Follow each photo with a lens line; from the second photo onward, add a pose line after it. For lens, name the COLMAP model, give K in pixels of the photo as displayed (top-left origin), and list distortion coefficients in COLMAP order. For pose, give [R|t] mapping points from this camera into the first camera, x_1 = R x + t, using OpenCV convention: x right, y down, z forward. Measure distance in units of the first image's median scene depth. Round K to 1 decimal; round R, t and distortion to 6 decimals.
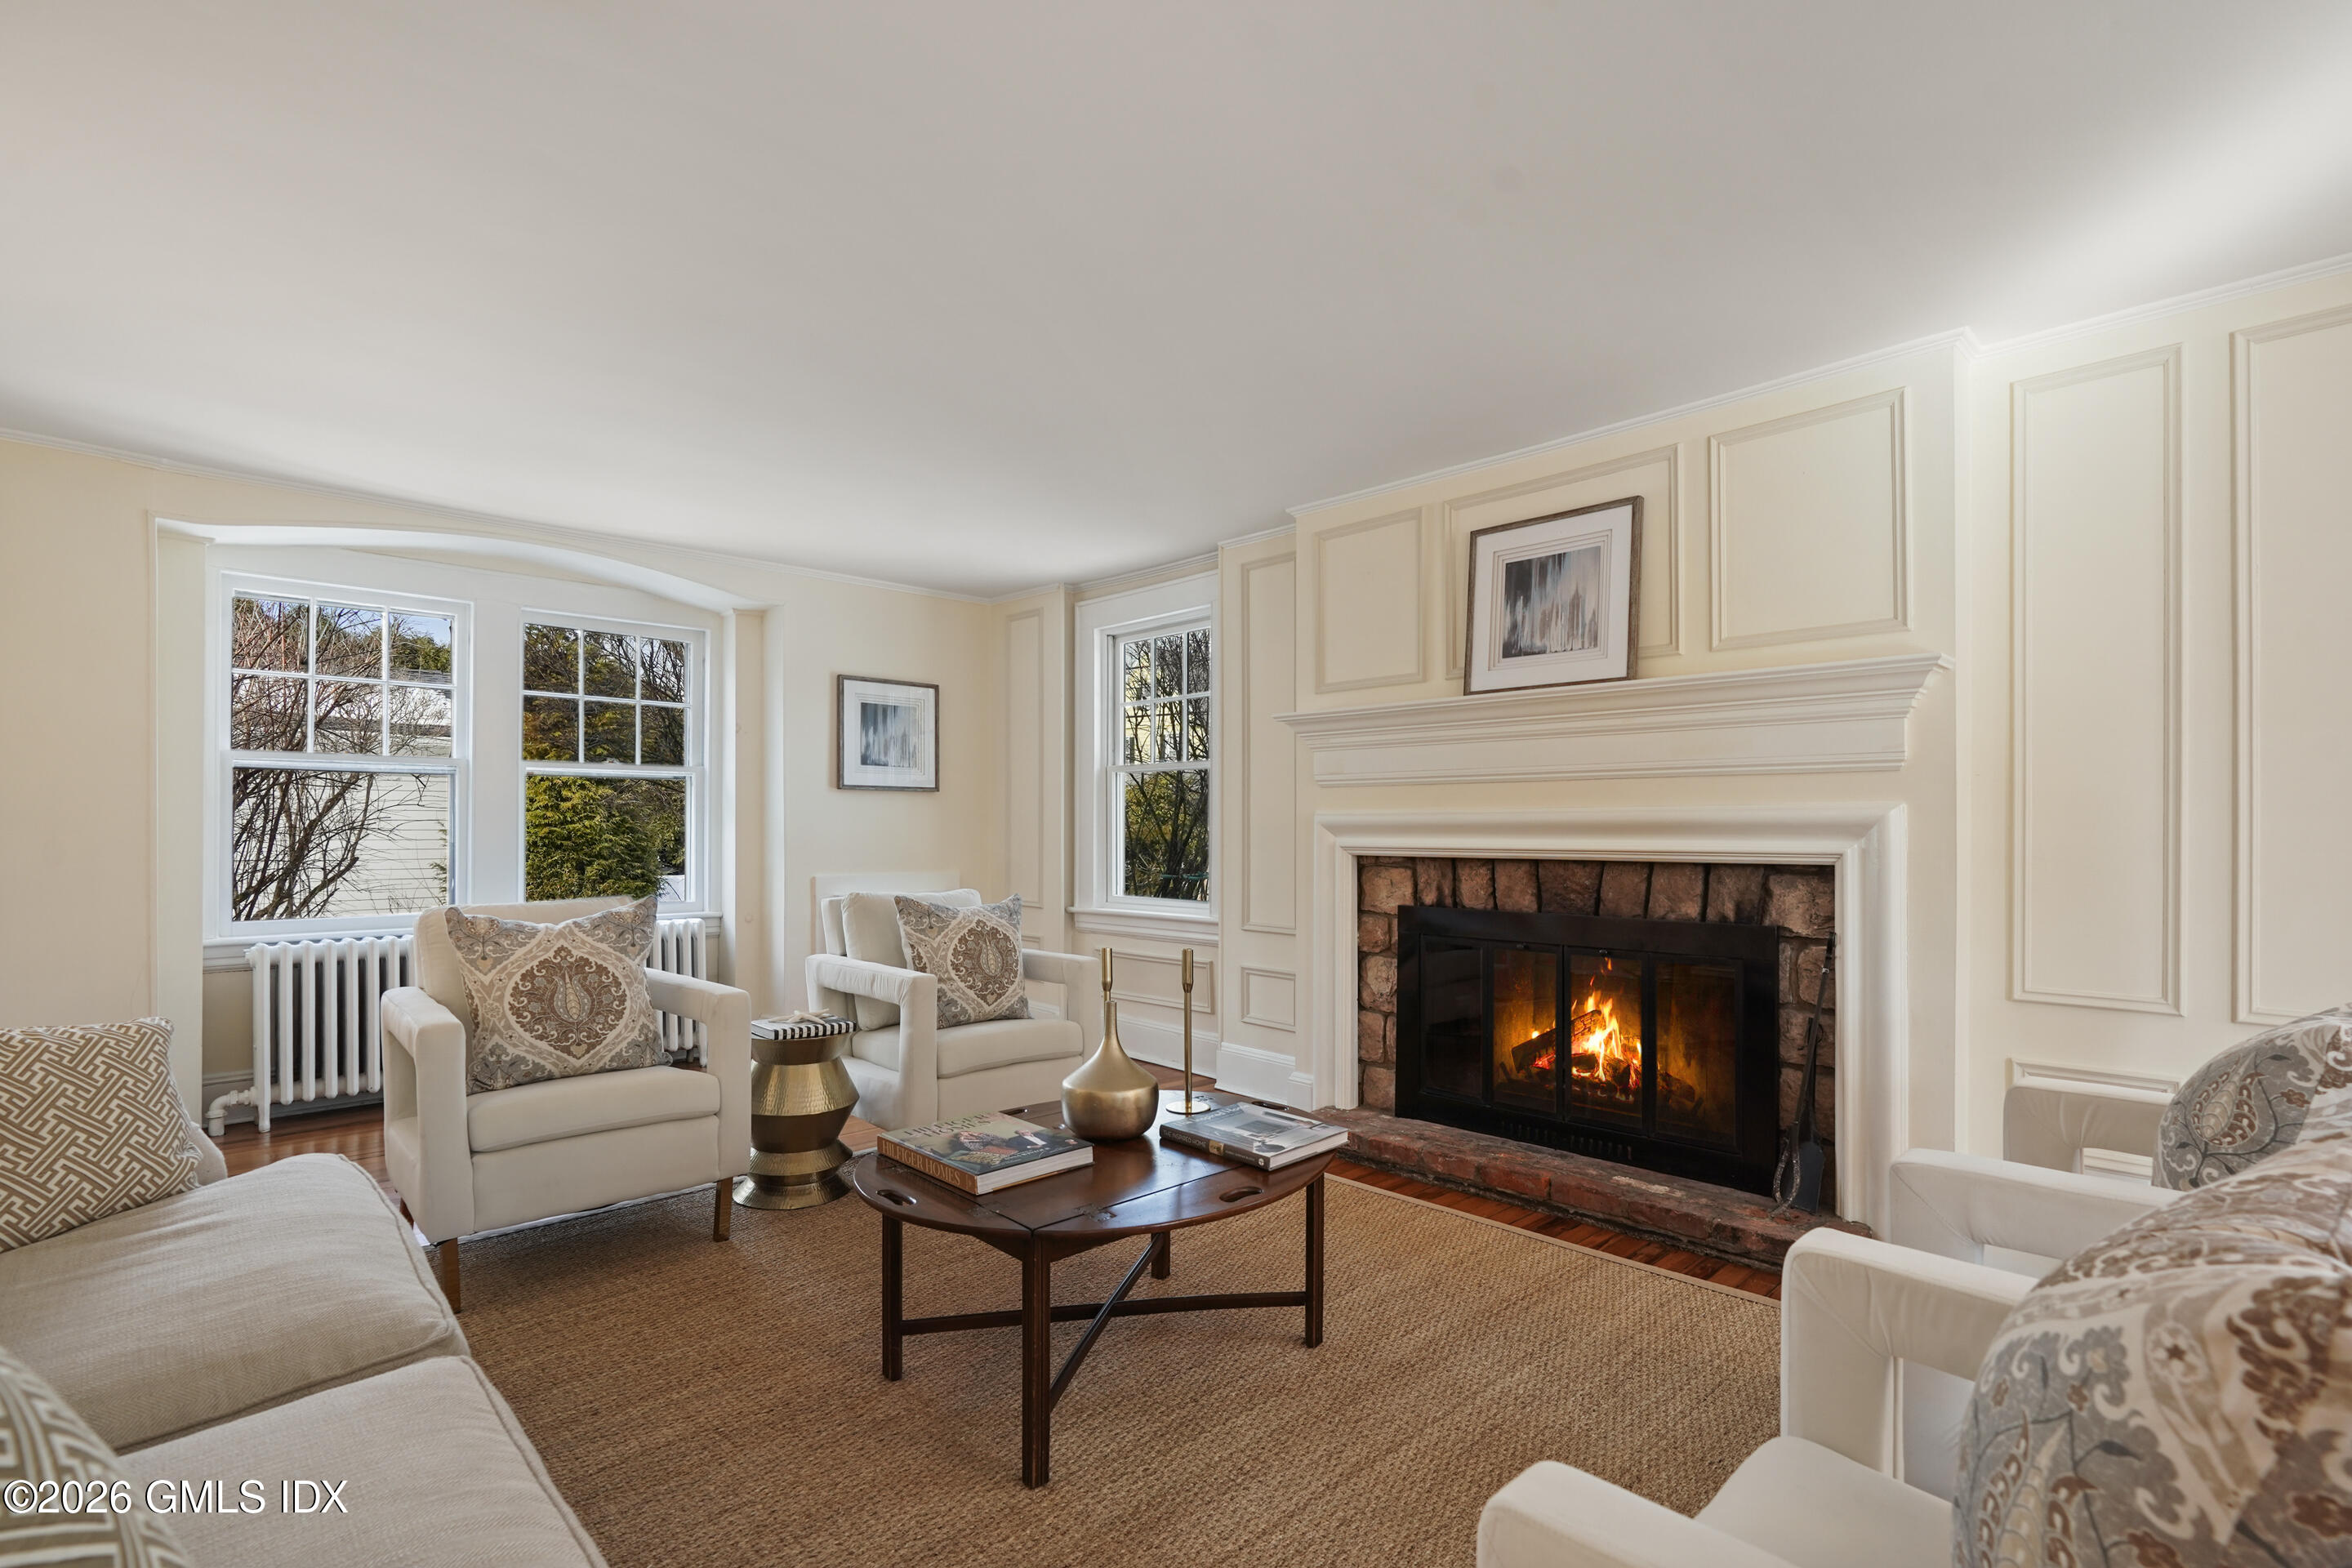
lens RADIAL K [[1086.3, 0, 1157.1], [0, 1086.3, 822.1], [0, 0, 1]] dist [0.001555, 0.000581]
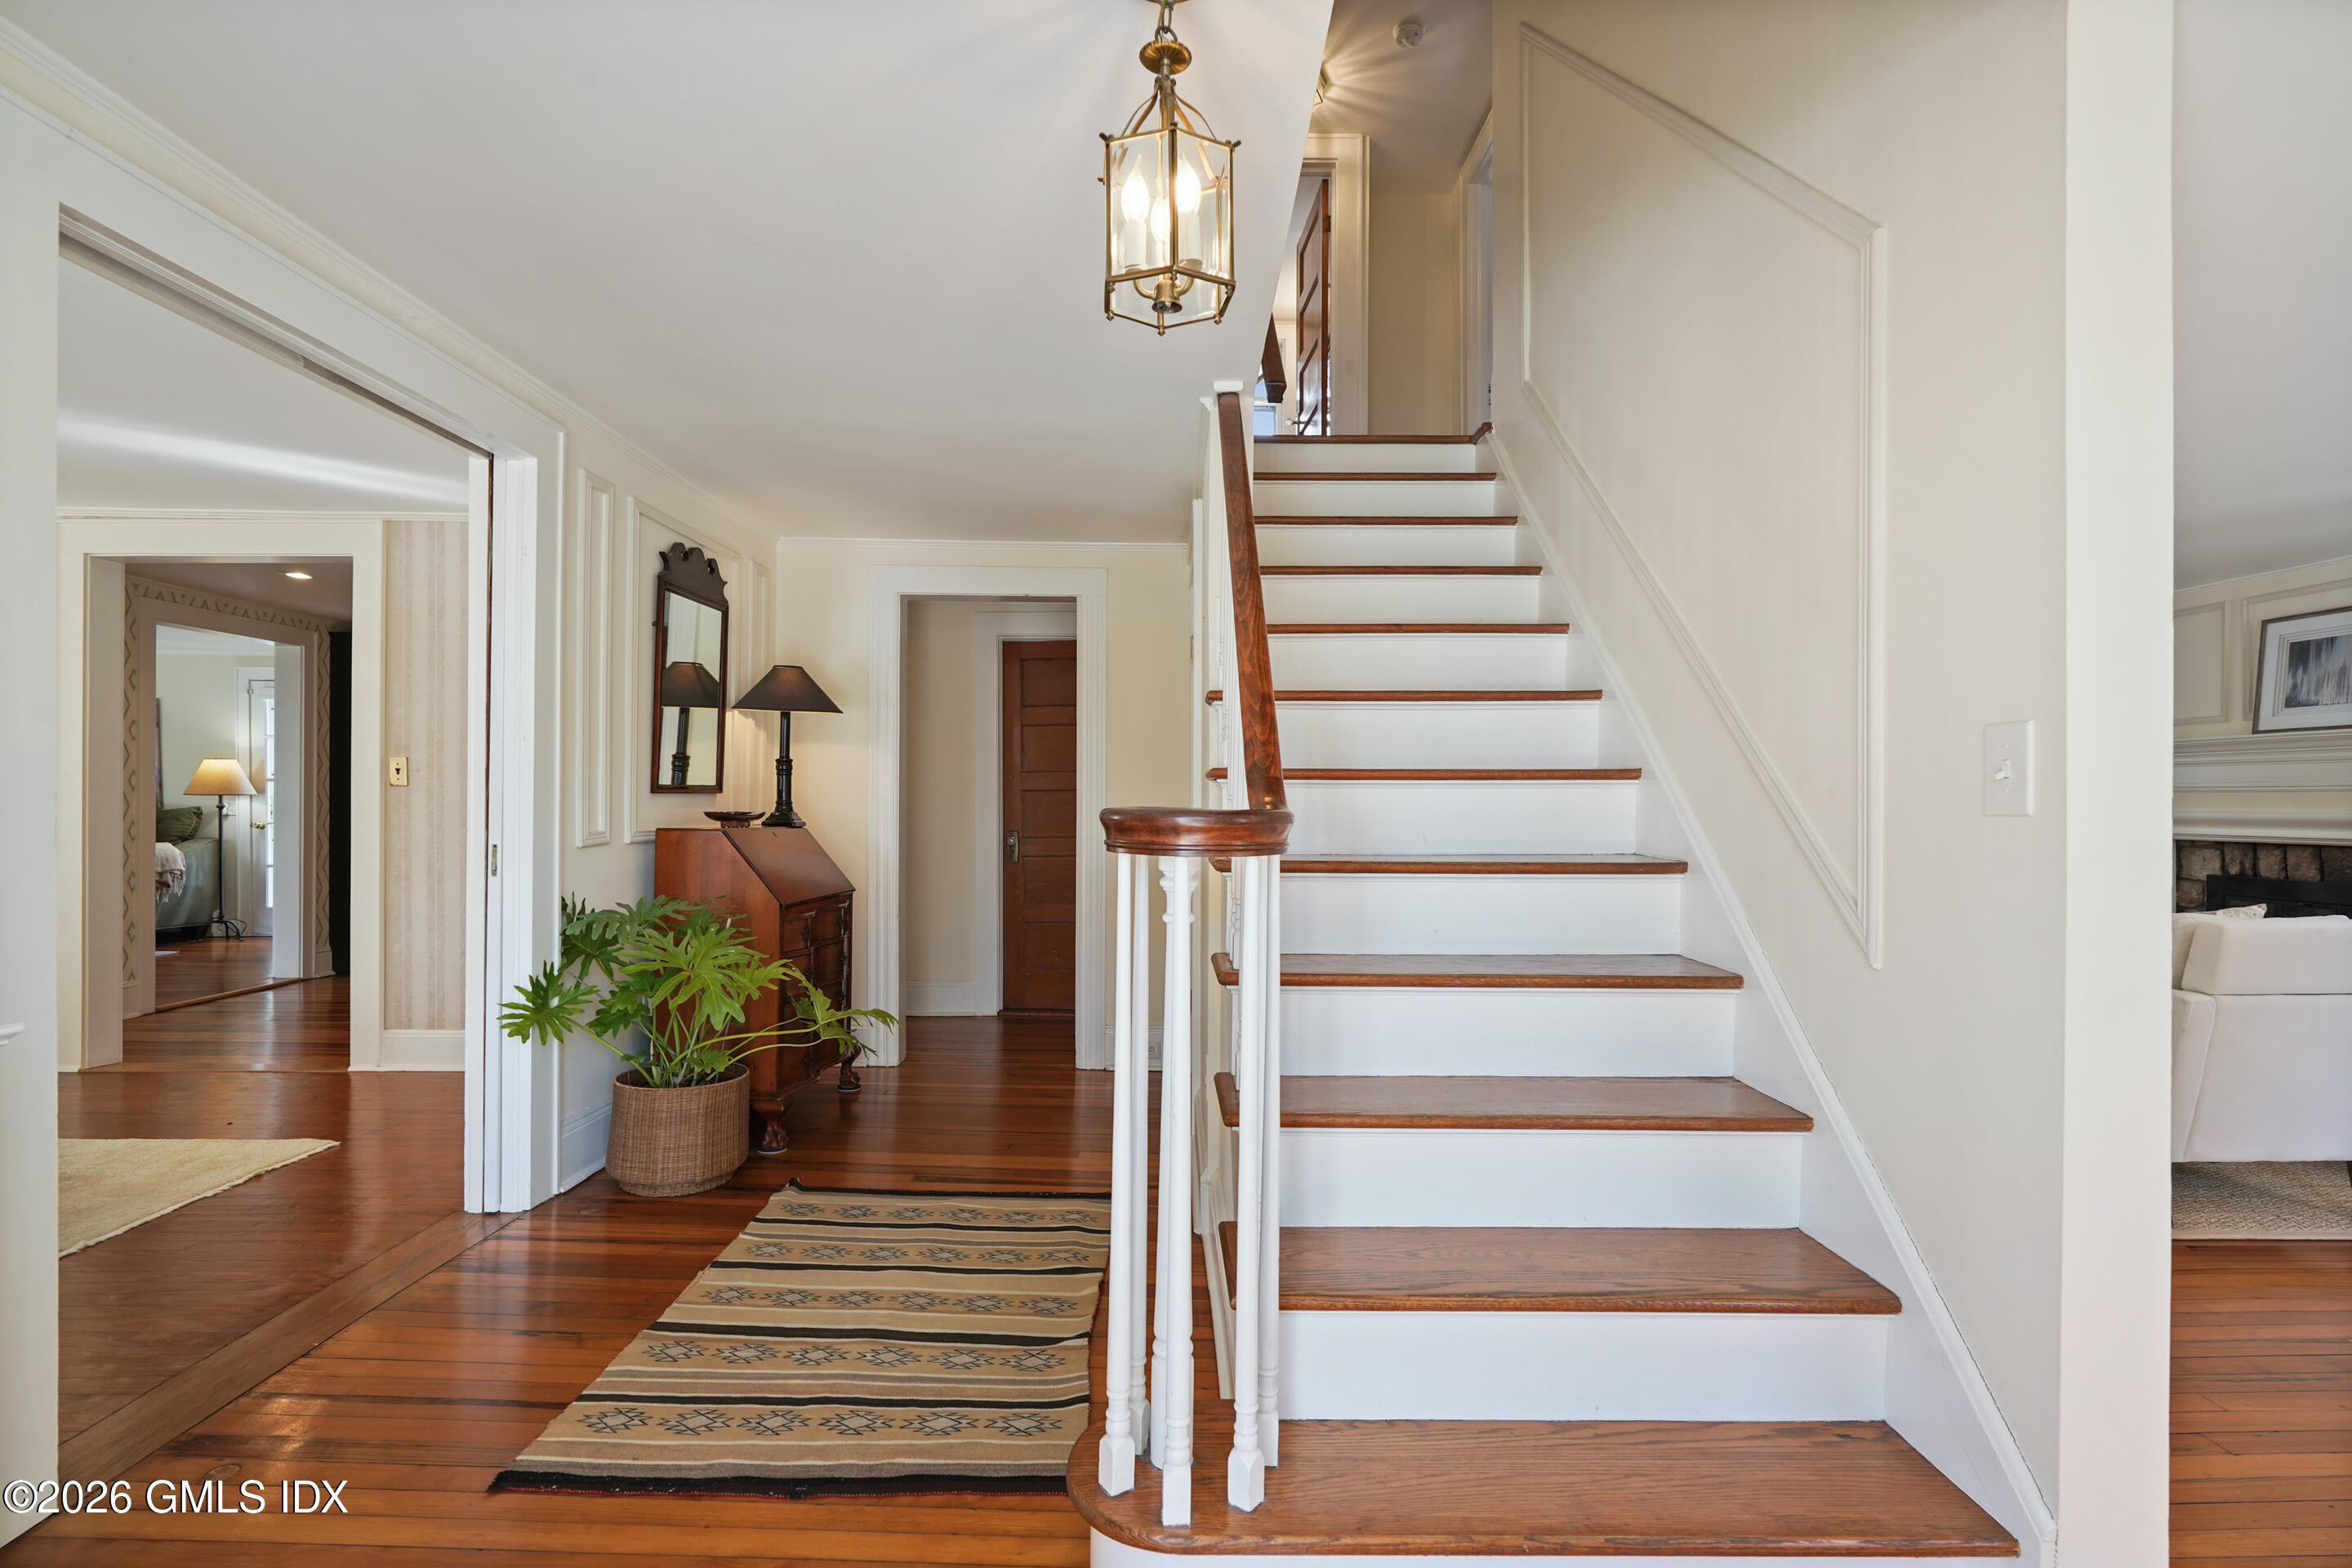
lens RADIAL K [[1086.3, 0, 1173.0], [0, 1086.3, 796.8], [0, 0, 1]] dist [0.001555, 0.000581]
pose [[0.733610, 0.006449, -0.679540, 0.217068], [-0.006062, 0.999977, 0.002946, -0.025590], [0.679544, 0.001958, 0.733632, -1.112437]]
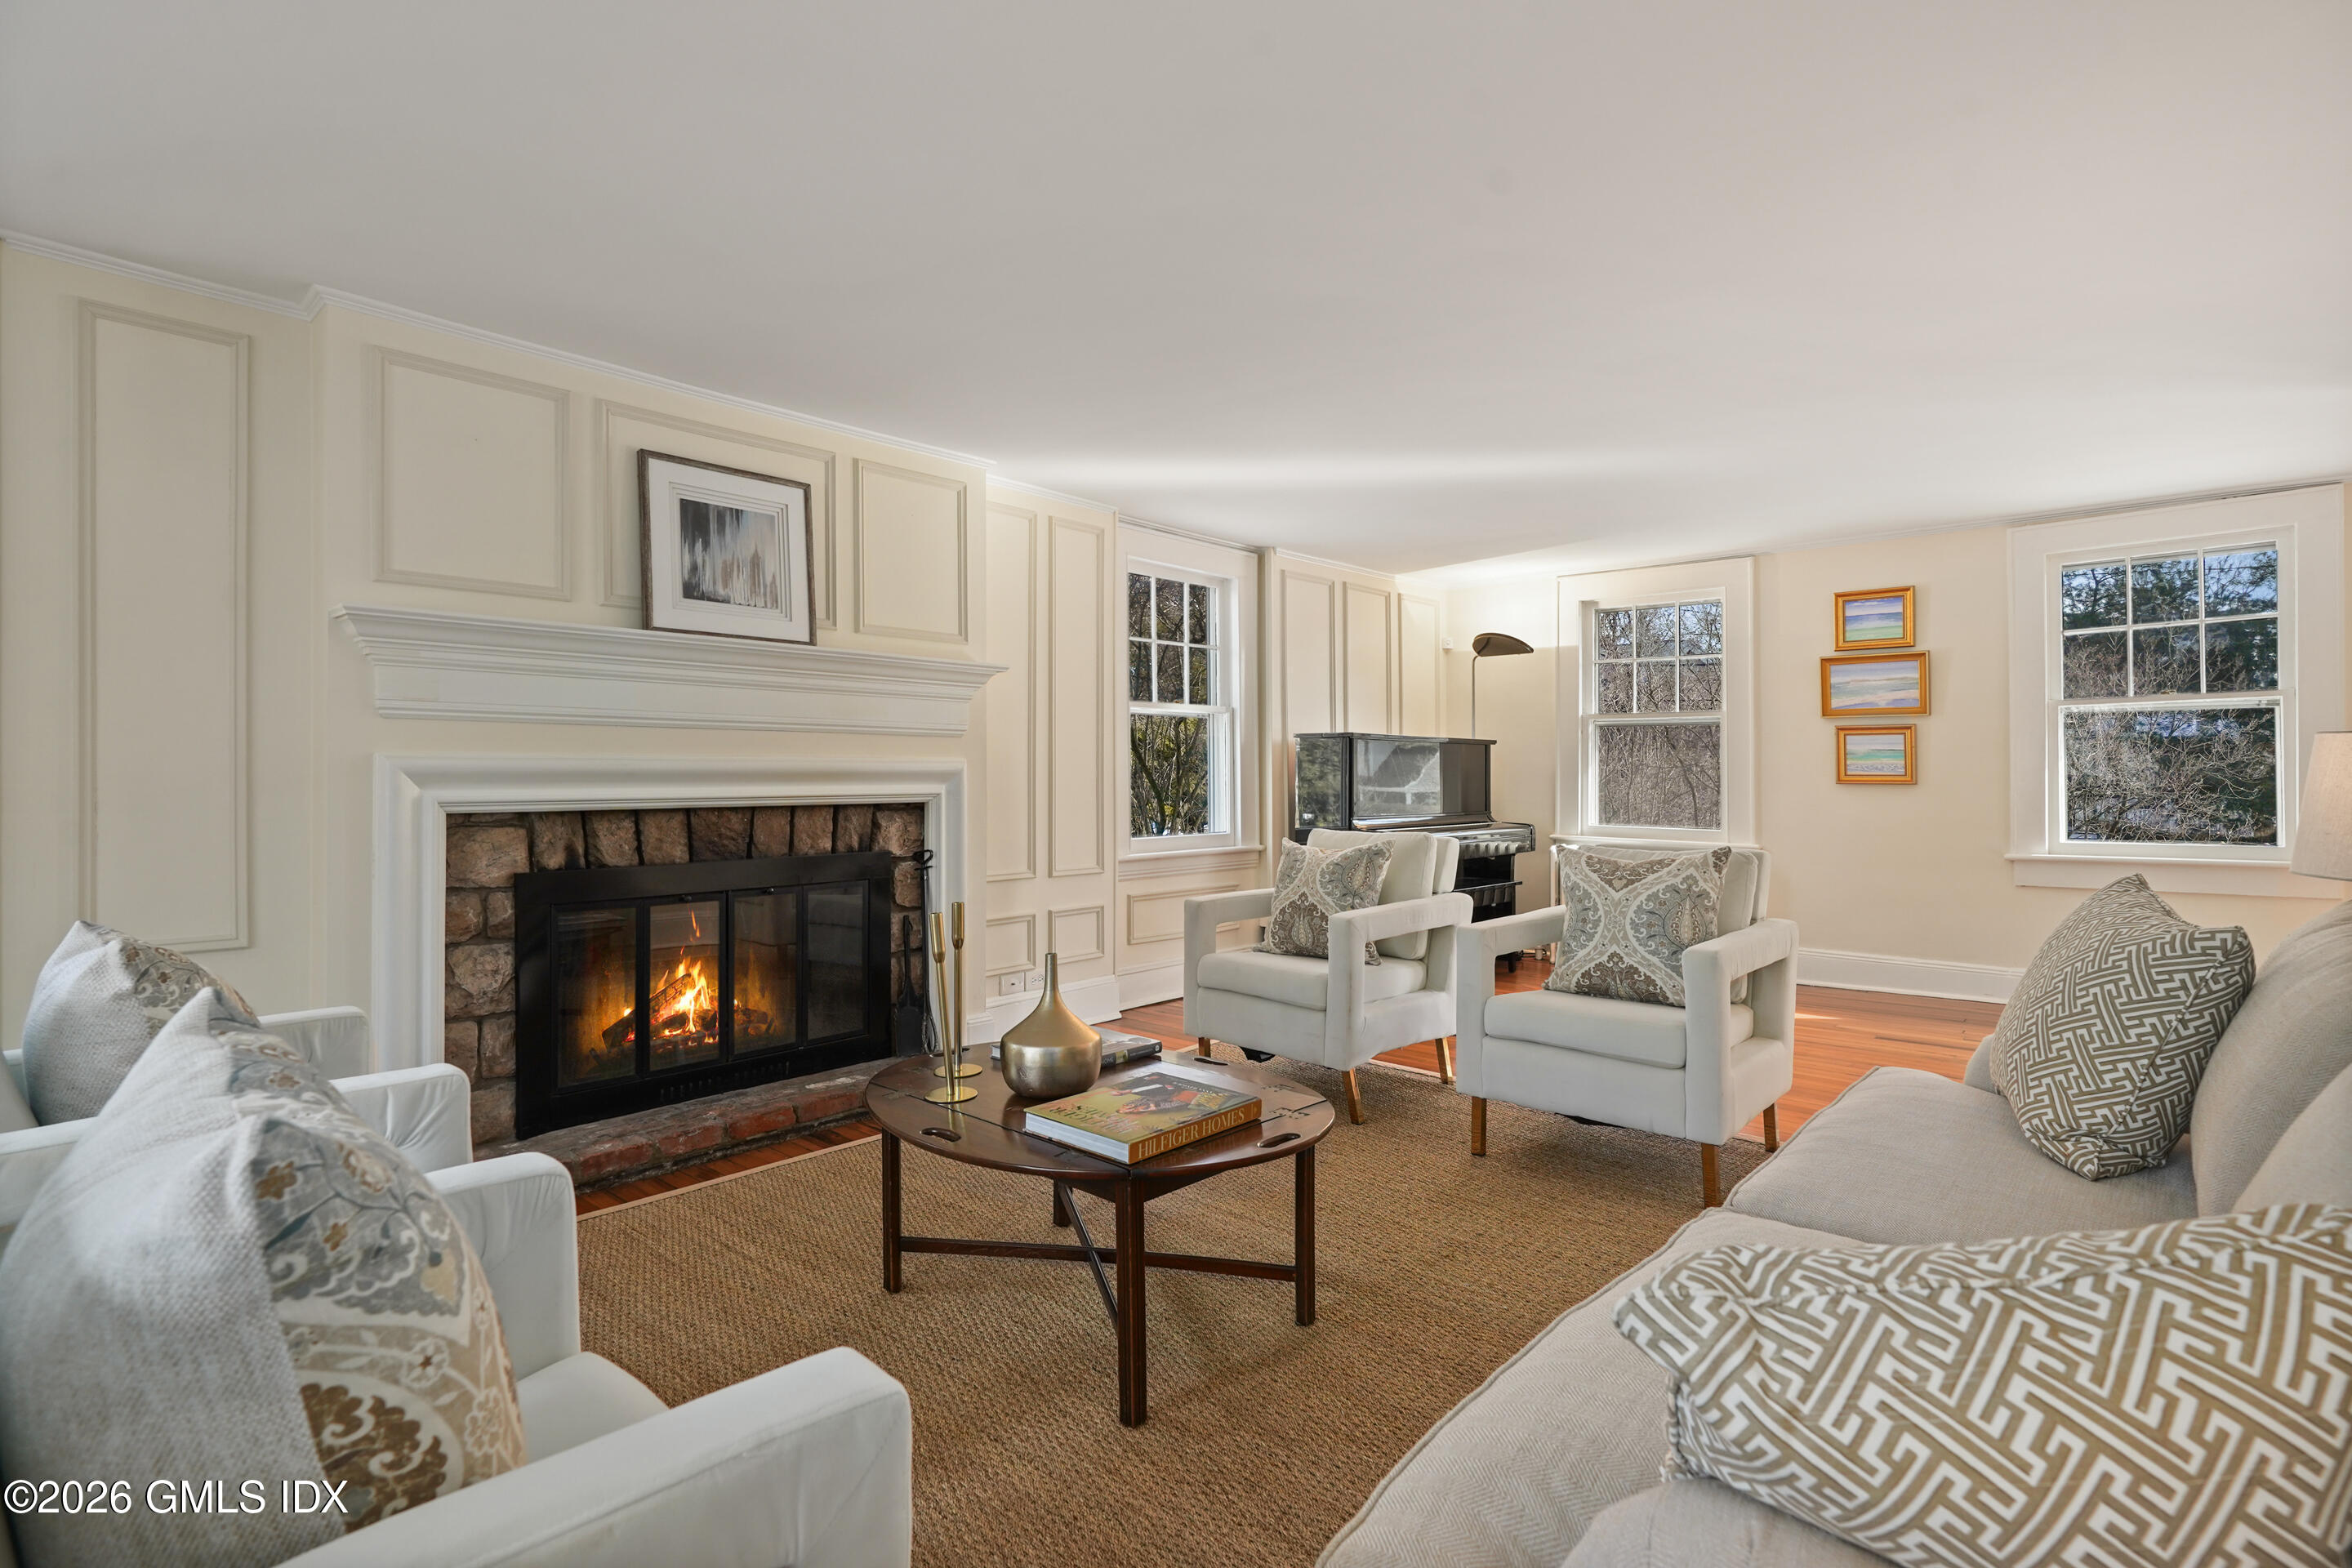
lens RADIAL K [[1085.6, 0, 1173.6], [0, 1085.6, 775.1], [0, 0, 1]] dist [-0.001213, -0.000079]
pose [[-0.041847, 0.005961, 0.999106, -0.654026], [0.002628, 0.999979, -0.005856, 0.011534], [-0.999121, 0.002380, -0.041861, 0.613710]]
